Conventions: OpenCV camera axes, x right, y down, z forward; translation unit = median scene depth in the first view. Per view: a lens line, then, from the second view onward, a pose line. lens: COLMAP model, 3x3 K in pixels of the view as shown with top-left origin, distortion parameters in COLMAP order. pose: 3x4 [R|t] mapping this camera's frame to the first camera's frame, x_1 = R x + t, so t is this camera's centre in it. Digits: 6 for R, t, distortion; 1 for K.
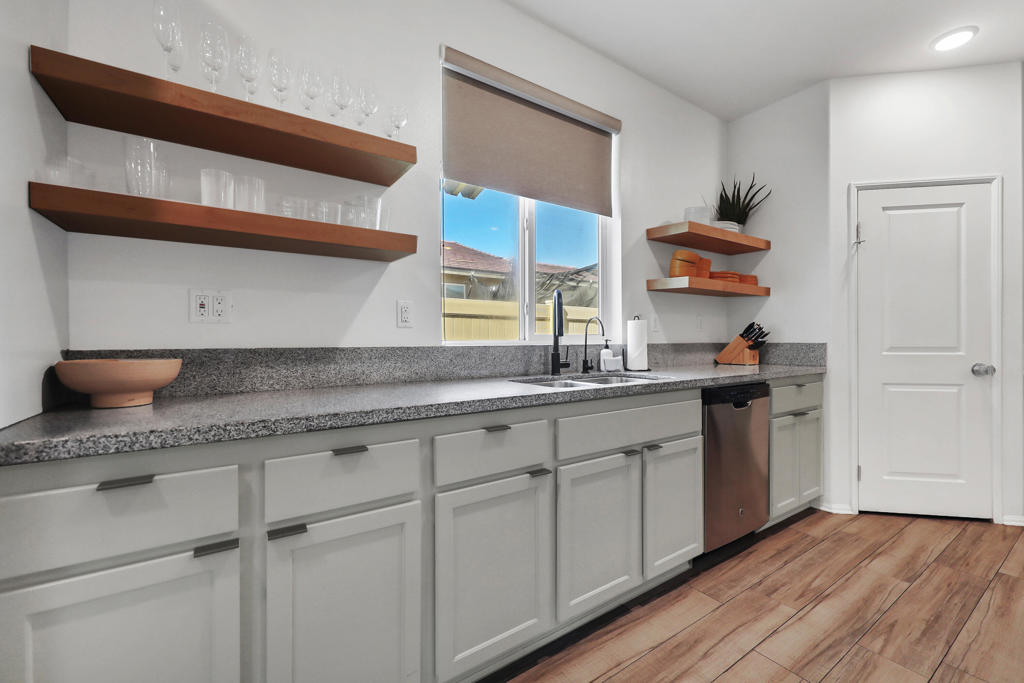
lens RADIAL K [[431.8, 0, 529.3], [0, 431.8, 341.7], [0, 0, 1]] dist [-0.000284, 0.000126]
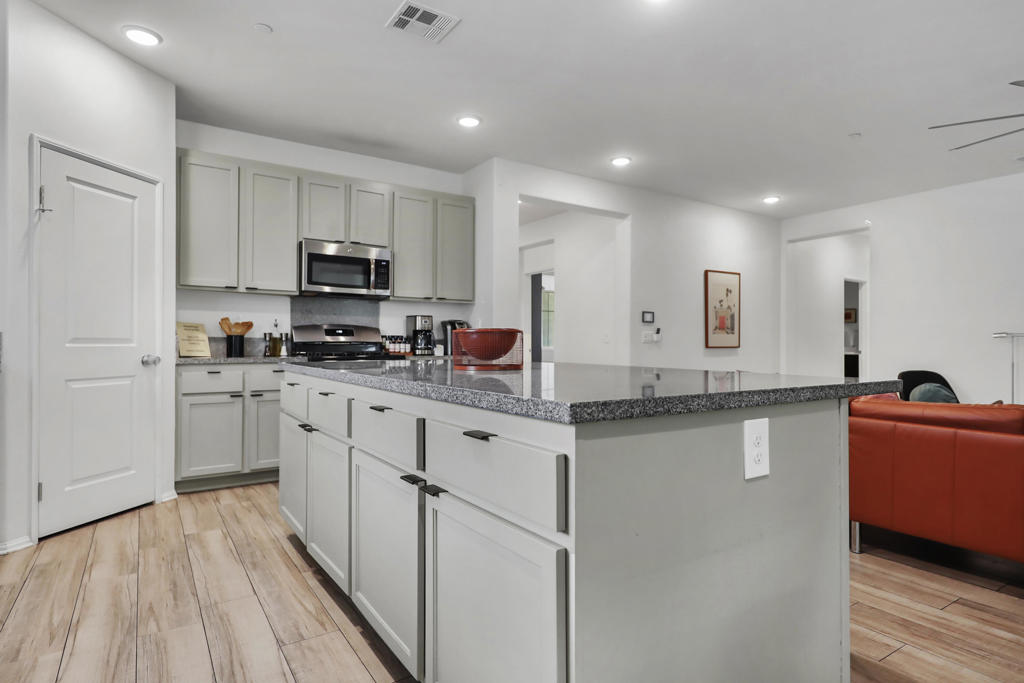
lens RADIAL K [[552.9, 0, 512.0], [0, 552.9, 341.5], [0, 0, 1]] dist [0.026708, -0.000028]
pose [[0.033881, 0.006855, 0.999402, -0.340304], [0.001845, 0.999974, -0.006921, 0.035909], [-0.999424, 0.002078, 0.033868, 0.086140]]
